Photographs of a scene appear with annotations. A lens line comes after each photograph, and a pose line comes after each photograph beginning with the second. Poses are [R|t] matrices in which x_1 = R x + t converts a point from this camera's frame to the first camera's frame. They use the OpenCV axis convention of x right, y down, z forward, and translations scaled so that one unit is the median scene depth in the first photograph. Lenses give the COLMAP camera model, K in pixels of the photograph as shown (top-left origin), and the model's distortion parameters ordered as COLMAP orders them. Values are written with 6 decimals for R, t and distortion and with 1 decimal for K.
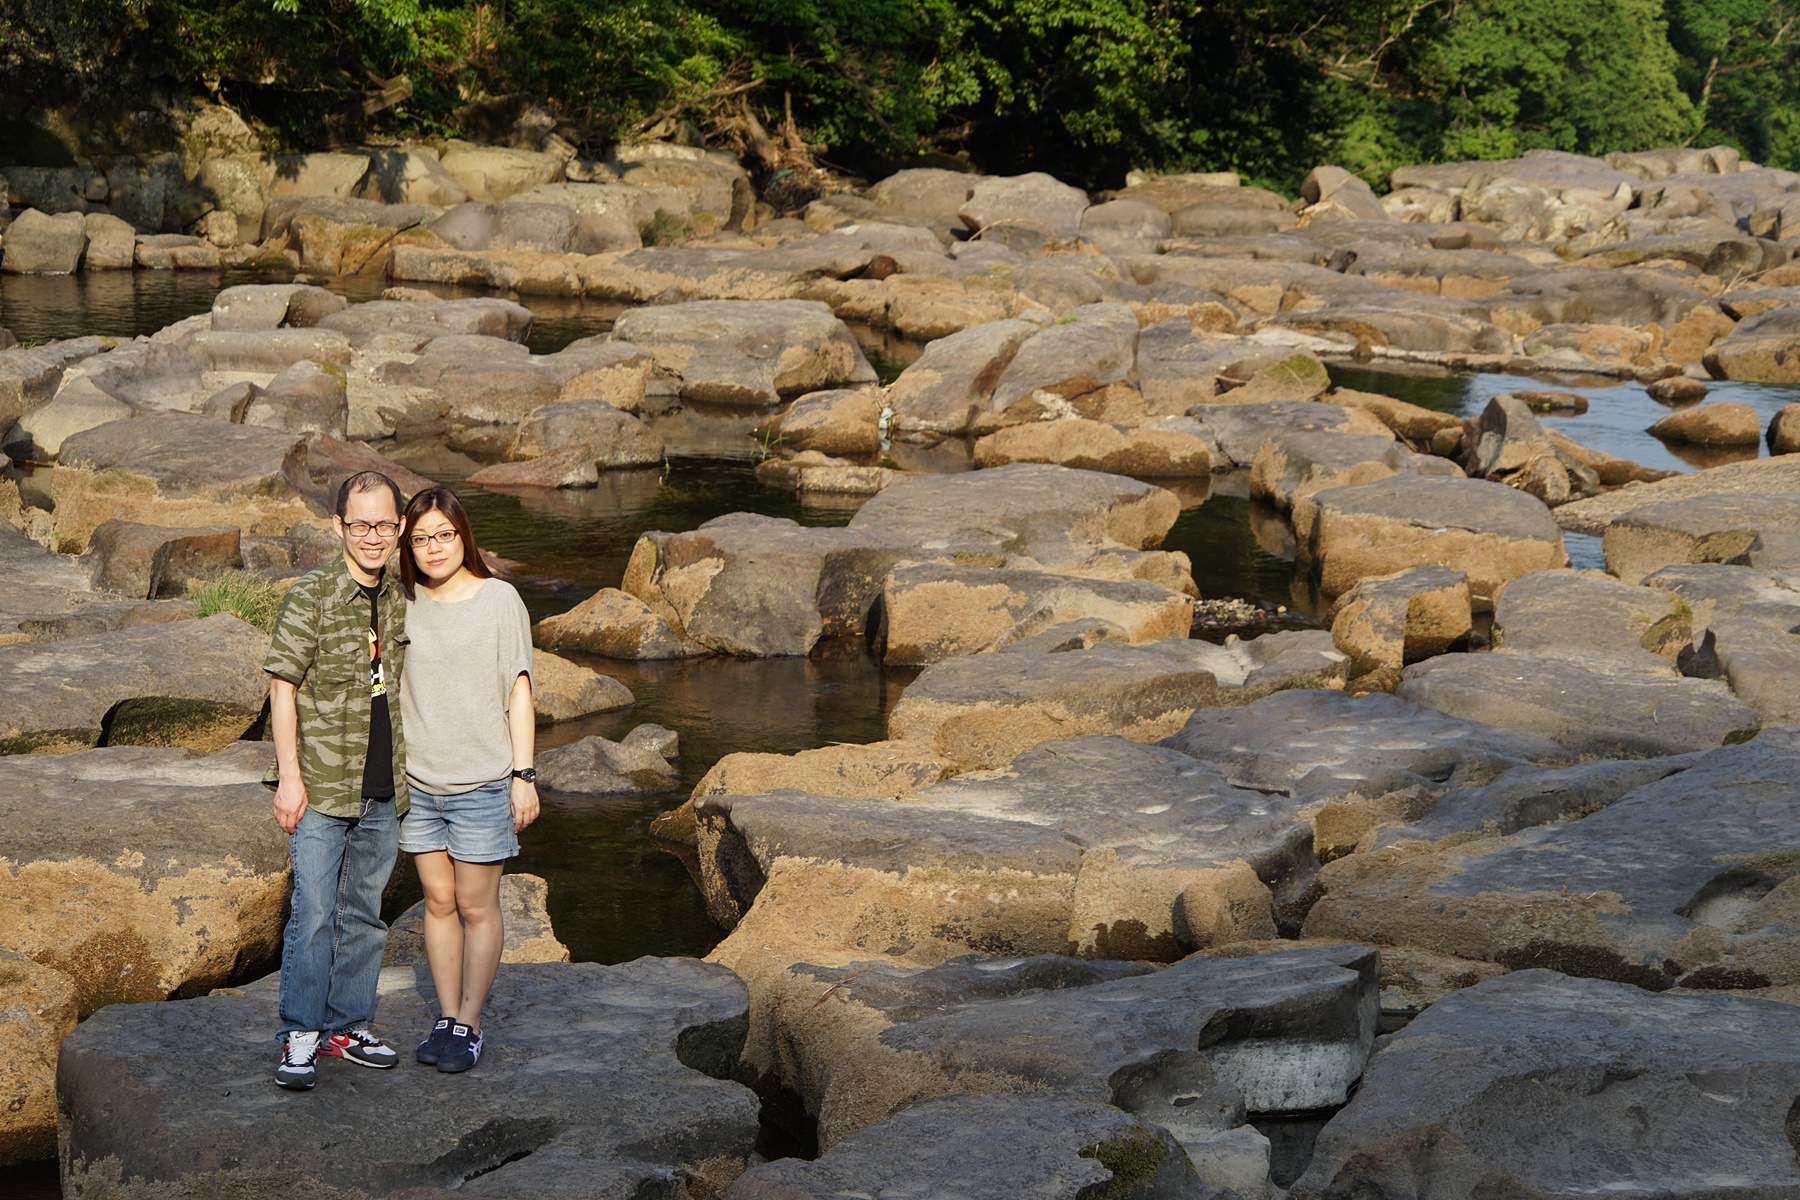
lens RADIAL K [[4953.5, 0, 943.8], [0, 4953.5, 595.3], [0, 0, 1]] dist [-0.048128, -0.125654]
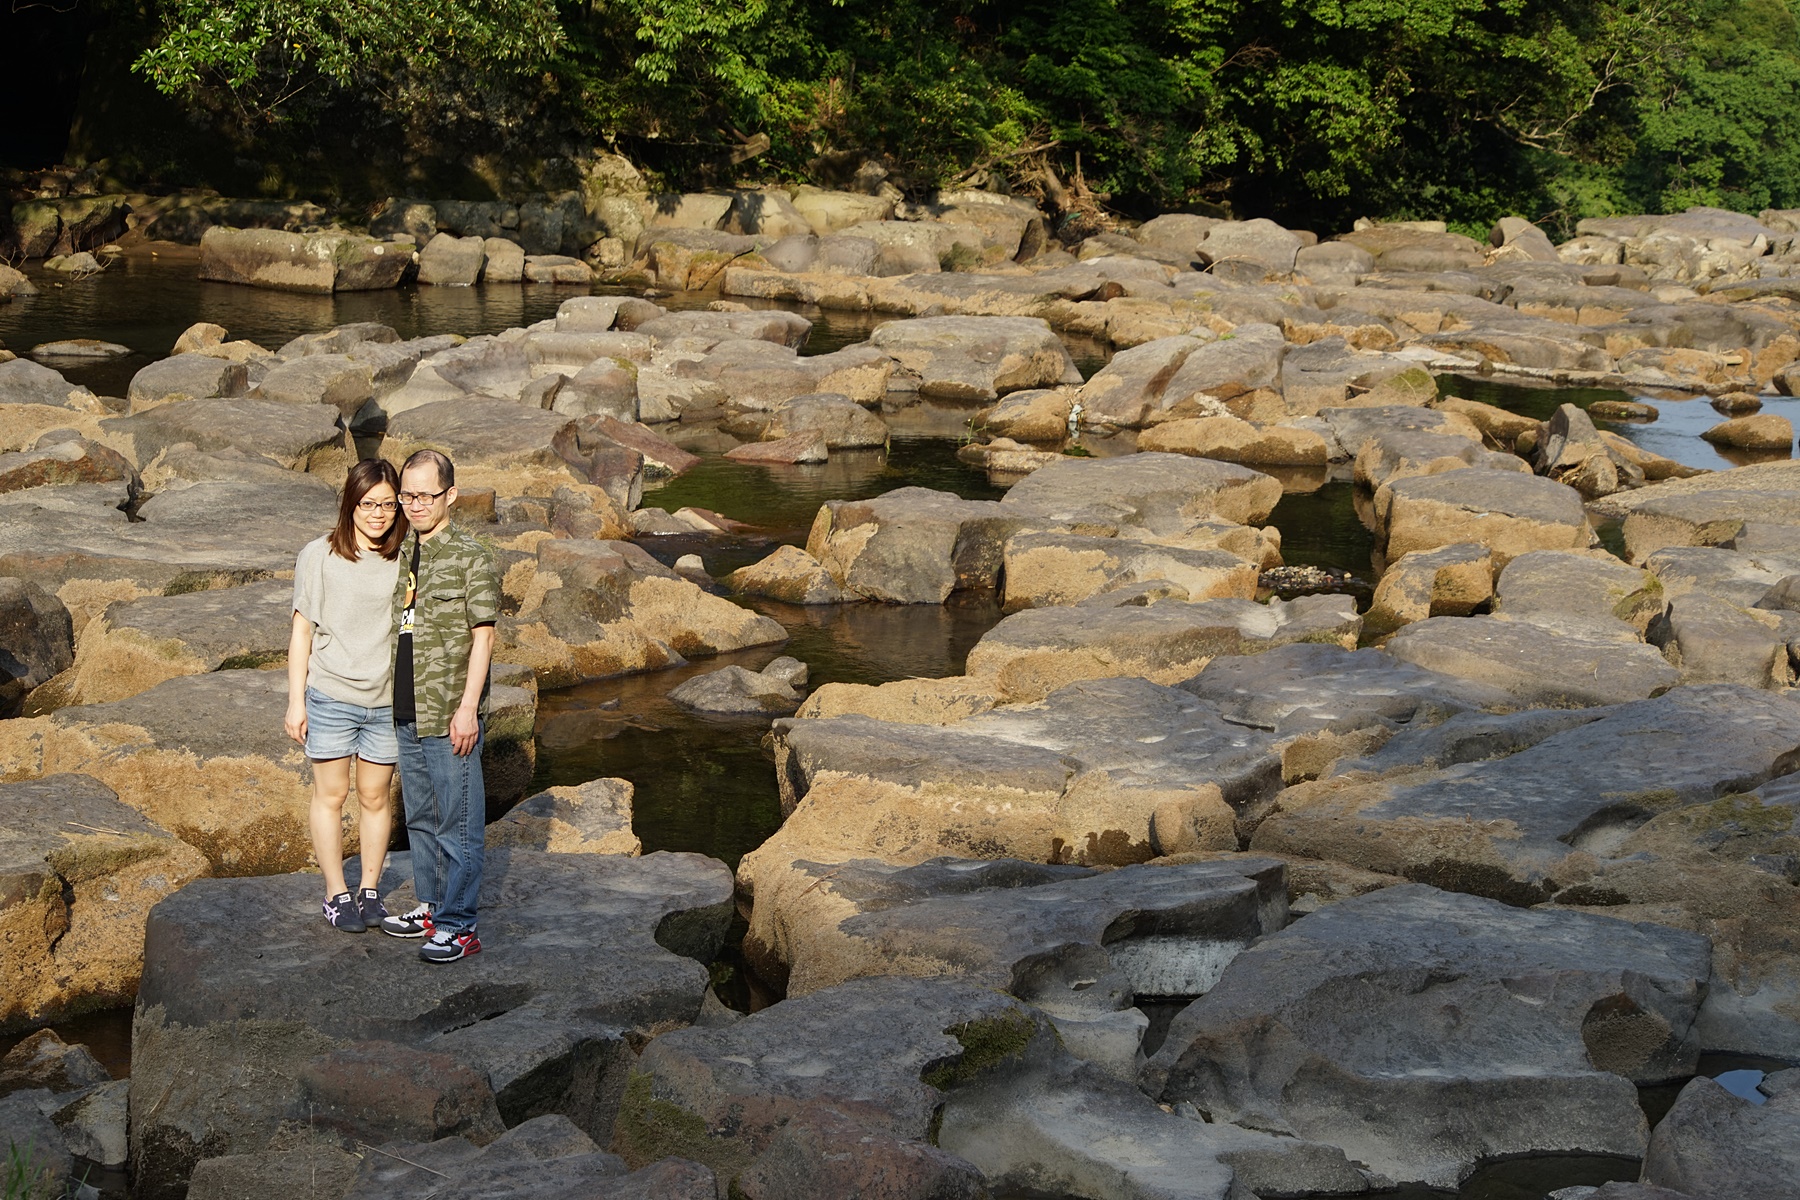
lens RADIAL K [[3871.0, 0, 924.1], [0, 3871.0, 594.3], [0, 0, 1]] dist [0.008760, -0.044780]
pose [[0.995127, 0.025490, -0.095250, 0.048307], [-0.024319, 0.999614, 0.013441, -0.002520], [0.095556, -0.011060, 0.995363, 0.028485]]
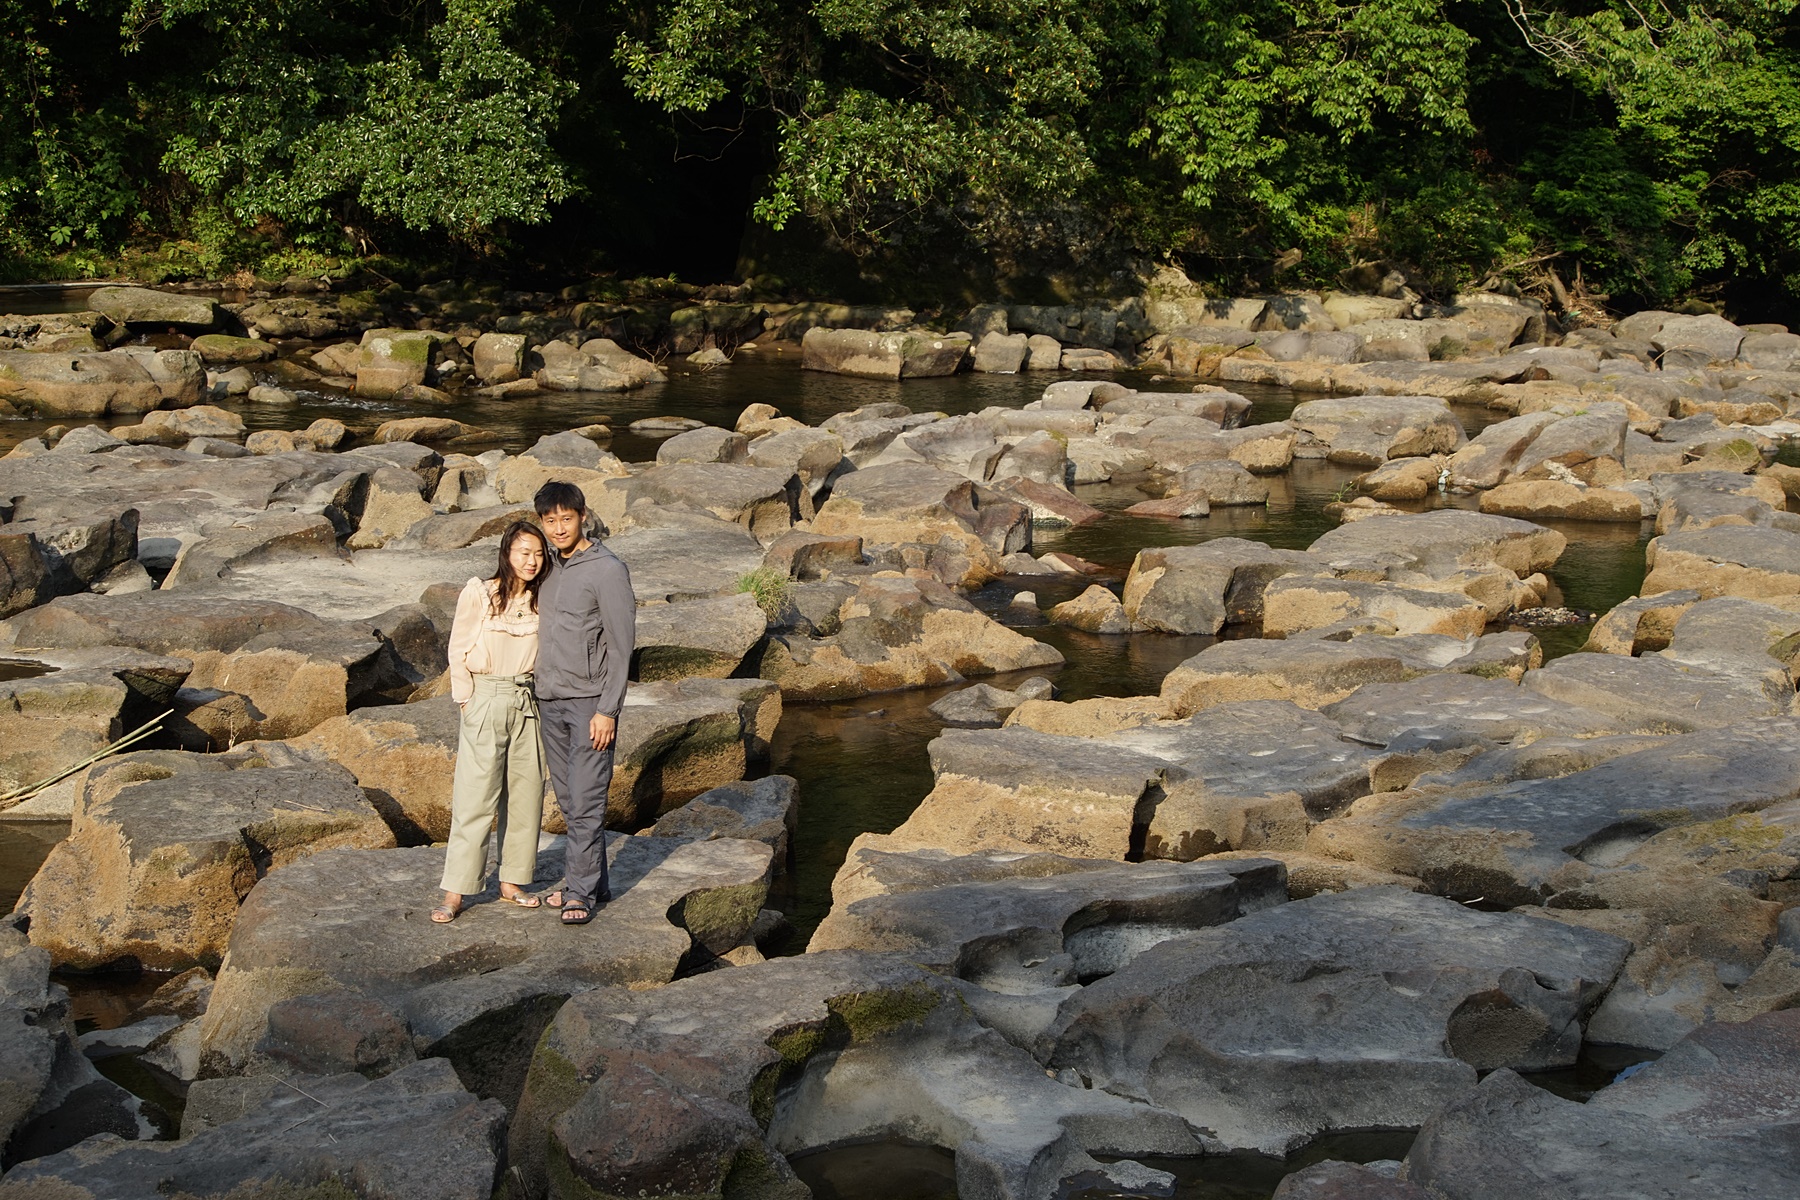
lens RADIAL K [[3077.3, 0, 915.3], [0, 3077.3, 605.5], [0, 0, 1]] dist [-0.000080, 0.163914]
pose [[0.948108, 0.037107, -0.315776, 0.143171], [-0.034149, 0.999306, 0.014900, -0.005897], [0.316110, -0.003343, 0.948717, 0.077770]]
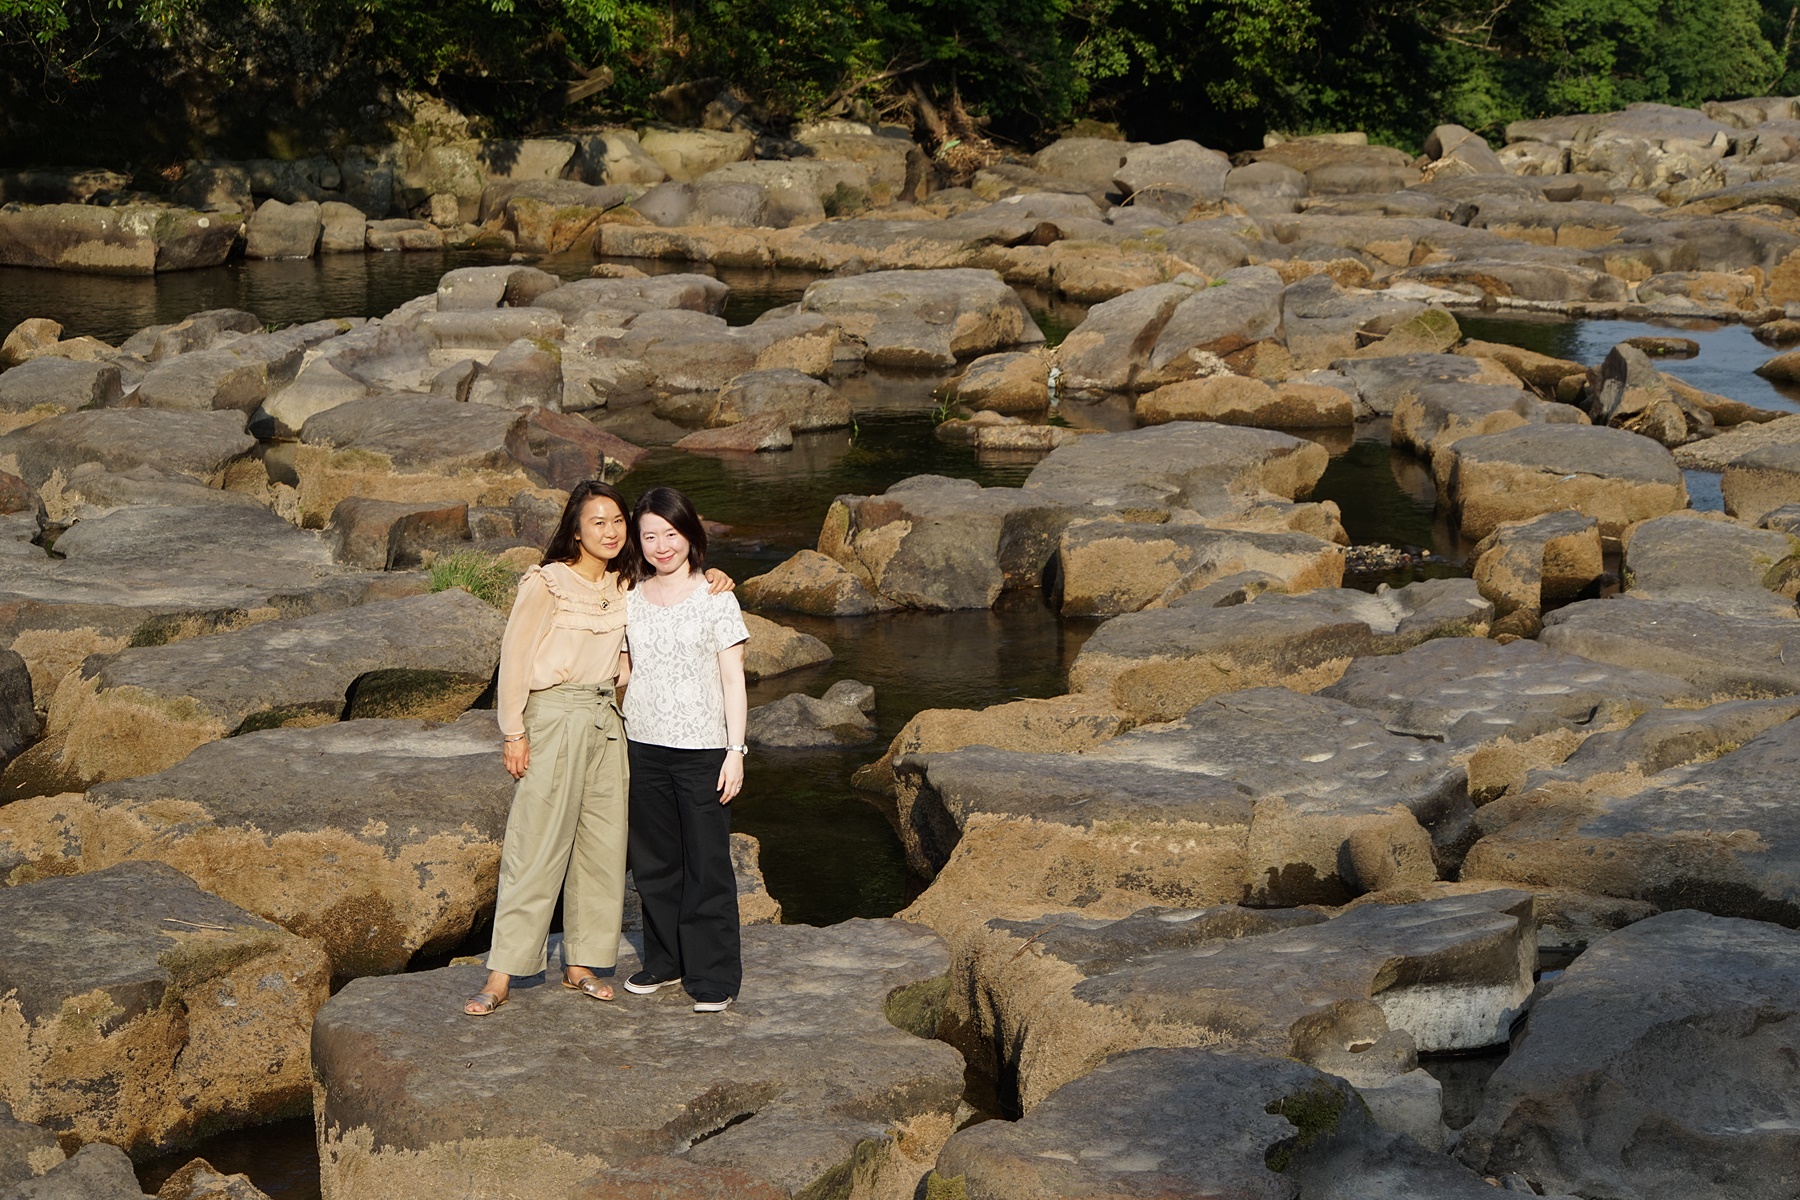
lens RADIAL K [[4458.8, 0, 910.0], [0, 4458.8, 602.3], [0, 0, 1]] dist [-0.051602, 0.280762]
pose [[0.998862, -0.021029, -0.042816, -0.002595], [0.021930, 0.999546, 0.020676, -0.007919], [0.042362, -0.021591, 0.998869, 0.017907]]
